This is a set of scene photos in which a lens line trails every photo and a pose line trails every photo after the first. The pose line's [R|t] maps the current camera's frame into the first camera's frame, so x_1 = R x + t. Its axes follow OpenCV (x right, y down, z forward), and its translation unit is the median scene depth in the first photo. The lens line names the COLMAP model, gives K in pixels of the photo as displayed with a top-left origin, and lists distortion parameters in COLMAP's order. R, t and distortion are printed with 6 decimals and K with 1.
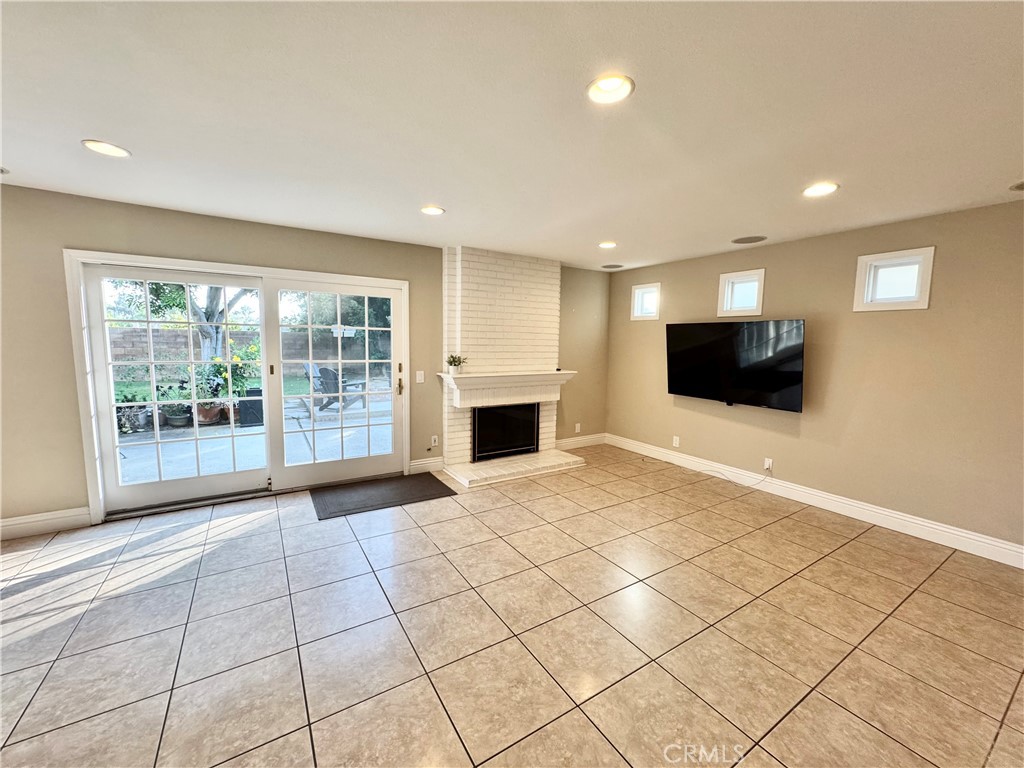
lens RADIAL K [[408.4, 0, 512.0], [0, 408.4, 384.0], [0, 0, 1]] dist [0.000339, 0.000255]
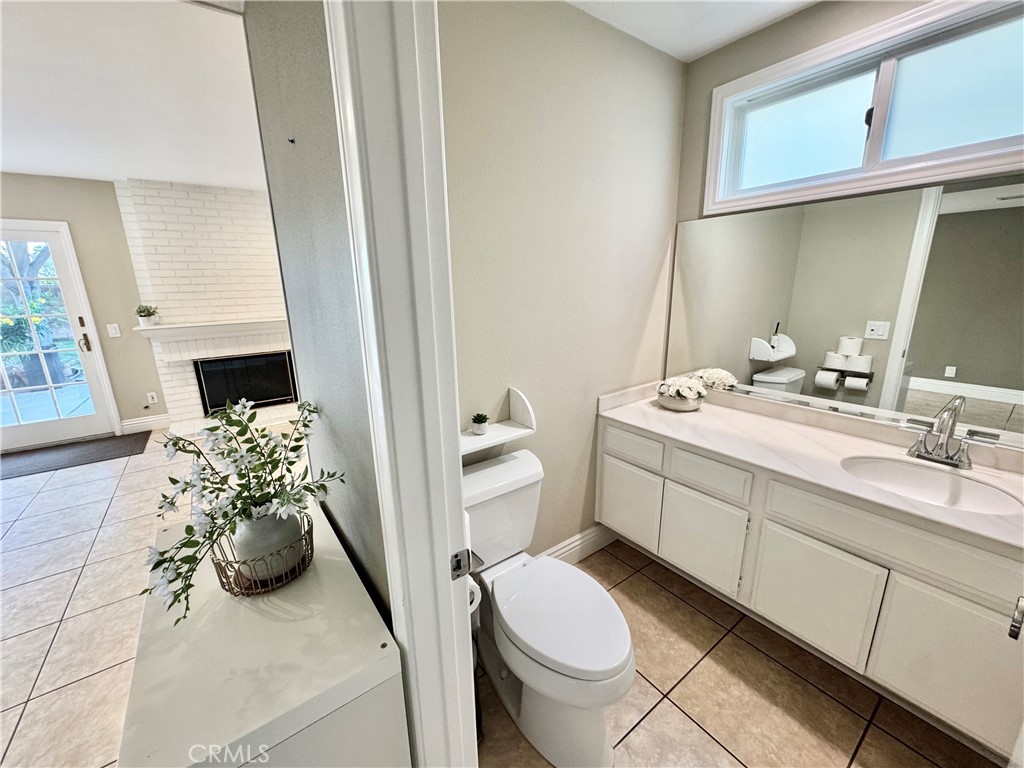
lens RADIAL K [[408.4, 0, 512.0], [0, 408.4, 384.0], [0, 0, 1]] dist [0.000339, 0.000255]
pose [[0.996549, -0.055499, 0.061721, 0.587531], [0.046357, 0.988956, 0.140772, 0.013101], [-0.068852, -0.137425, 0.988116, 0.016135]]
